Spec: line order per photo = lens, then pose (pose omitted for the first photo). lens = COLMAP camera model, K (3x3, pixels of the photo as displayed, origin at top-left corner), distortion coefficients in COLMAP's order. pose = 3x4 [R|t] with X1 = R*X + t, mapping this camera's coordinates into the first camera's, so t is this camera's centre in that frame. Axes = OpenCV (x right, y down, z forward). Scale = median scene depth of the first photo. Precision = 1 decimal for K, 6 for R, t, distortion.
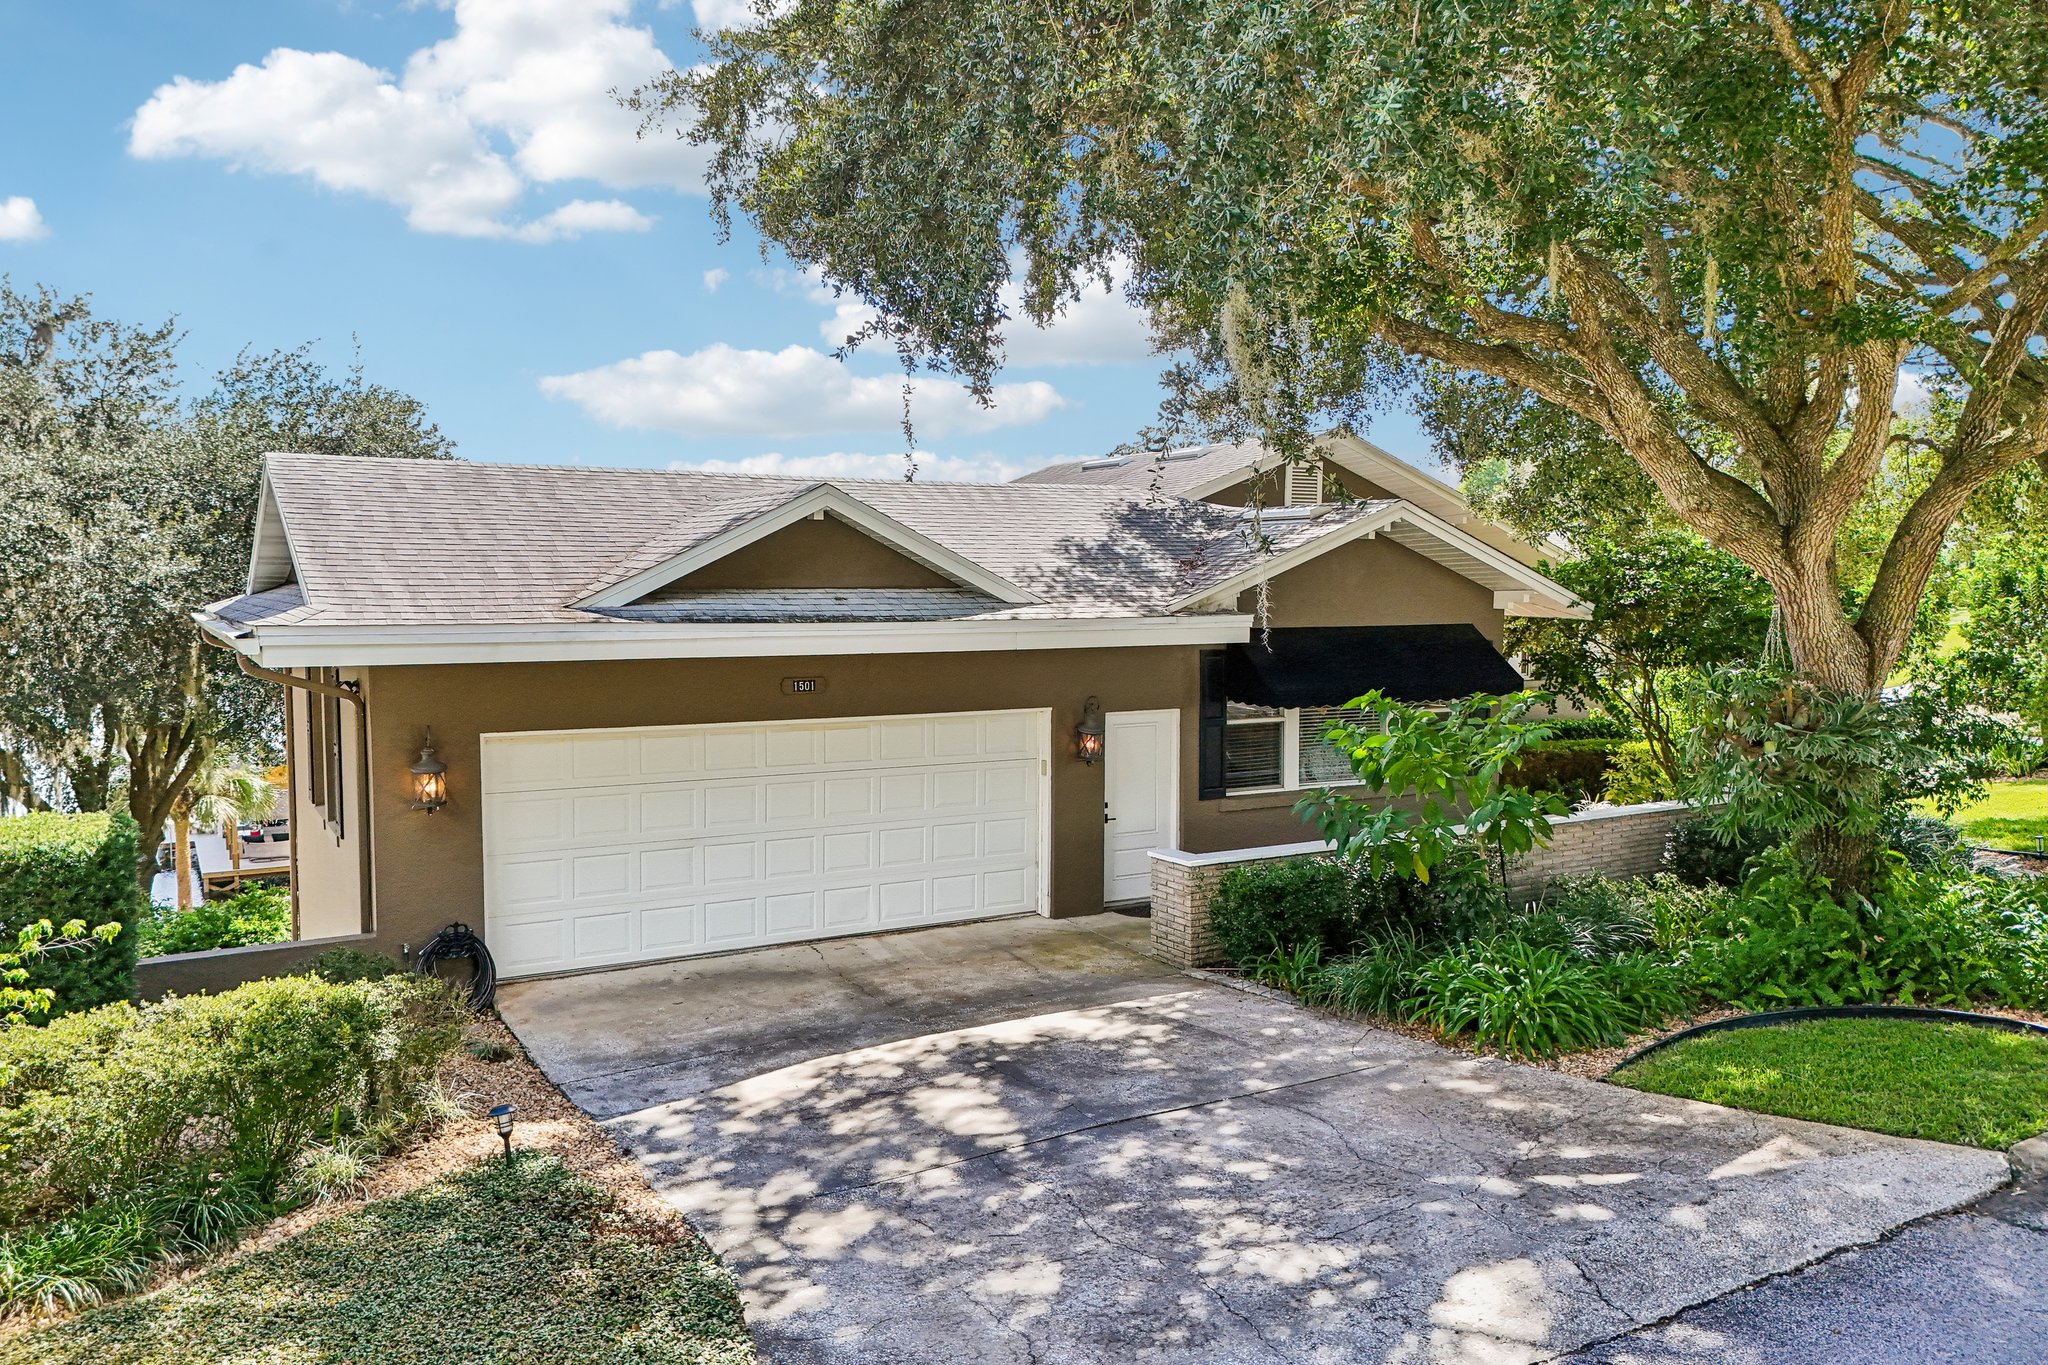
lens RADIAL K [[1521.0, 0, 1024.0], [0, 1521.0, 682.5], [0, 0, 1]] dist [0.077132, -0.072504]
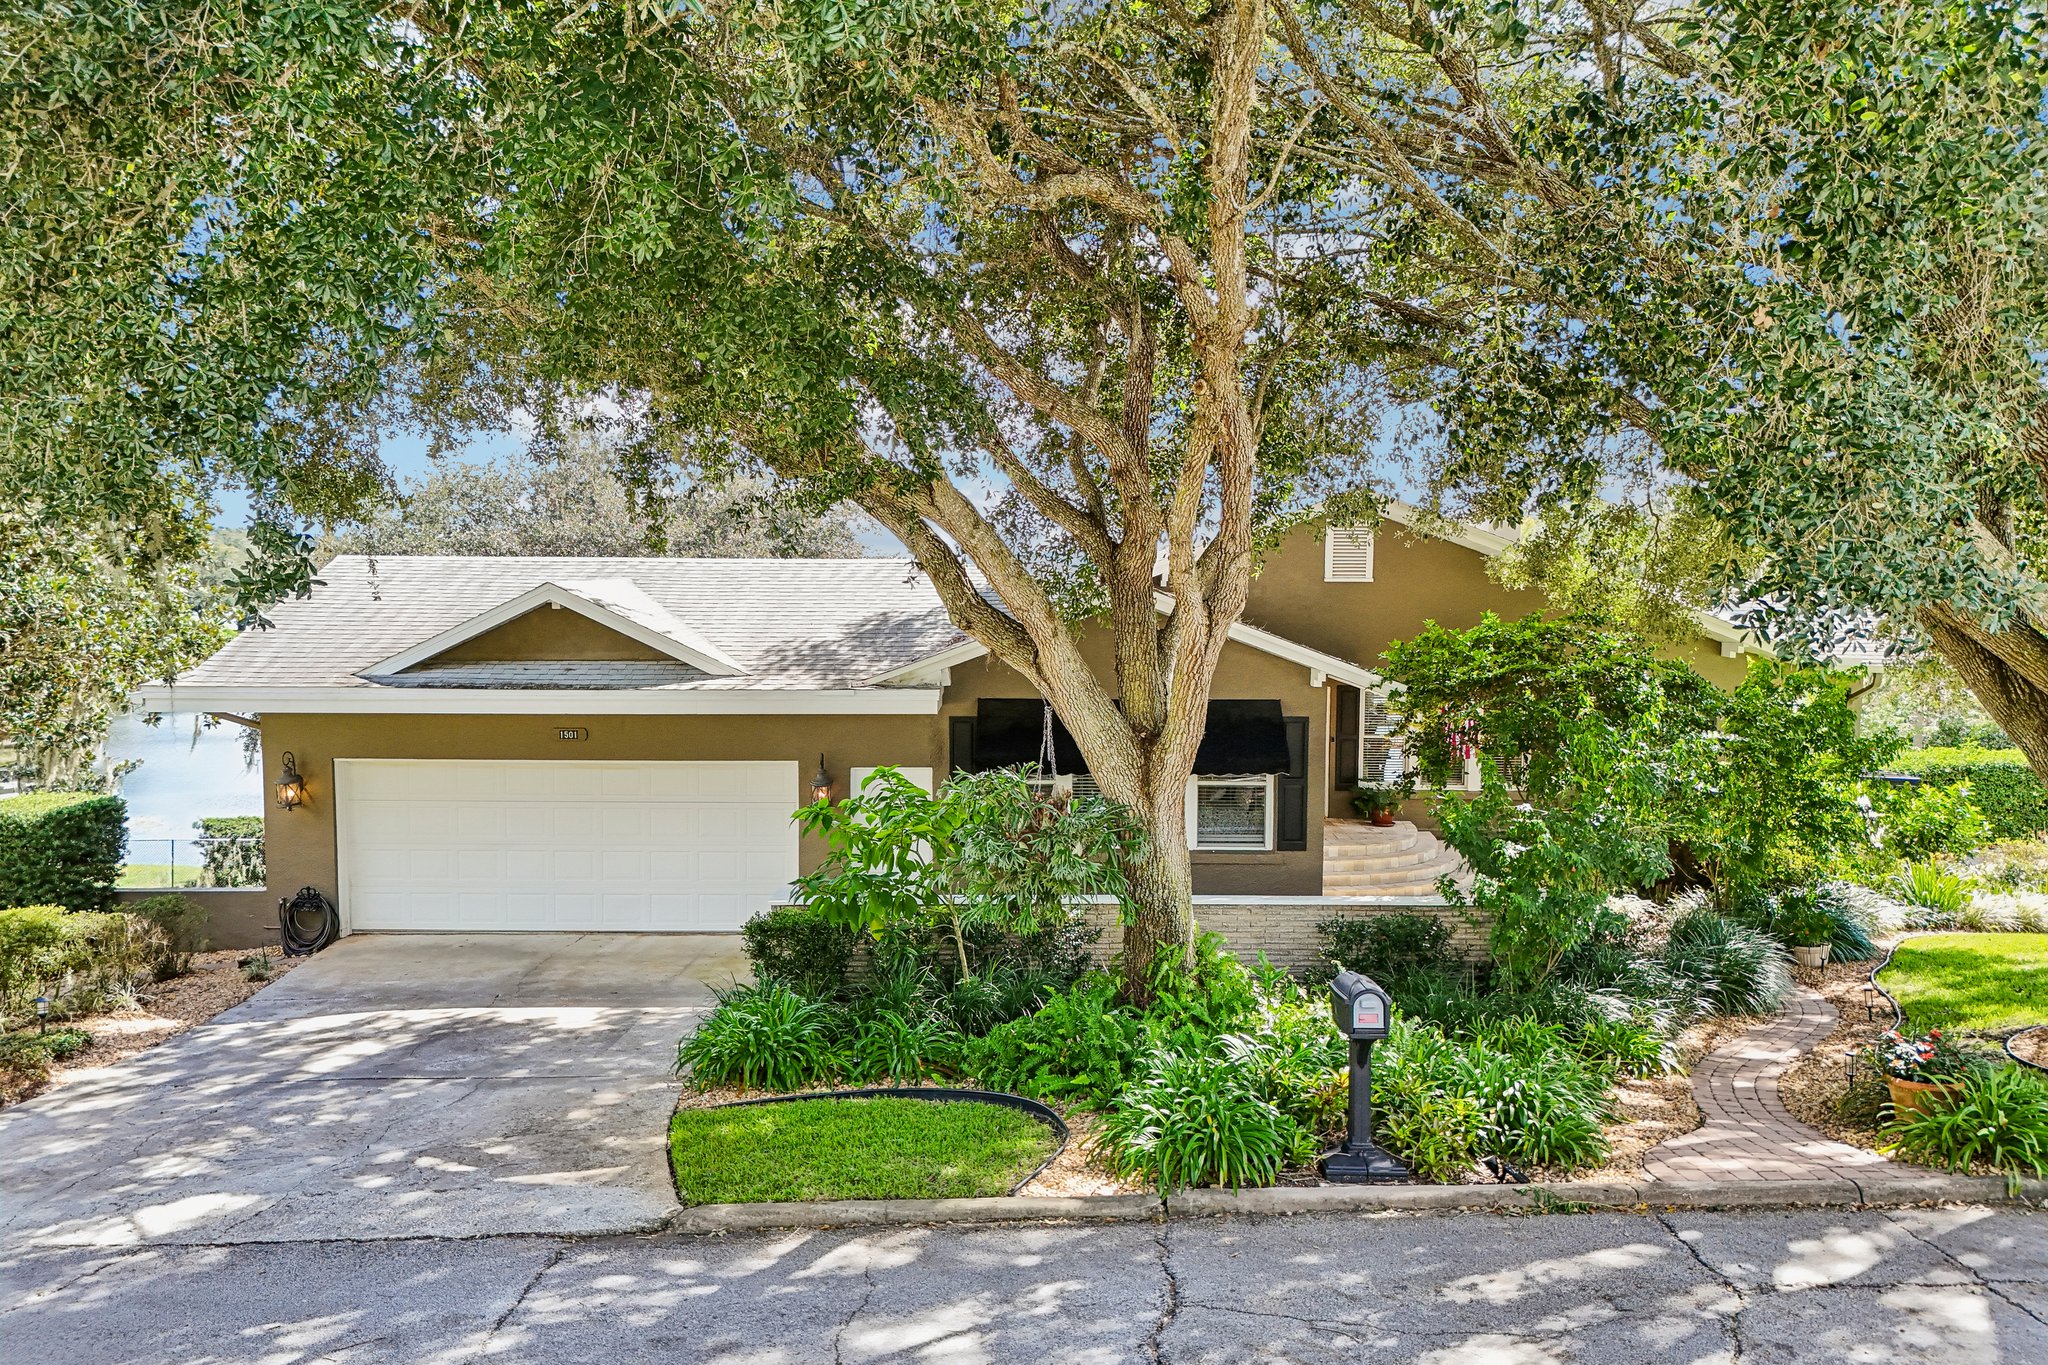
lens RADIAL K [[1521.0, 0, 1024.0], [0, 1521.0, 682.5], [0, 0, 1]] dist [0.077132, -0.072504]
pose [[0.860215, 0.037462, -0.508554, 1.185718], [-0.037876, 0.999237, 0.009539, -0.096458], [0.508523, 0.011056, 0.860977, 0.099844]]
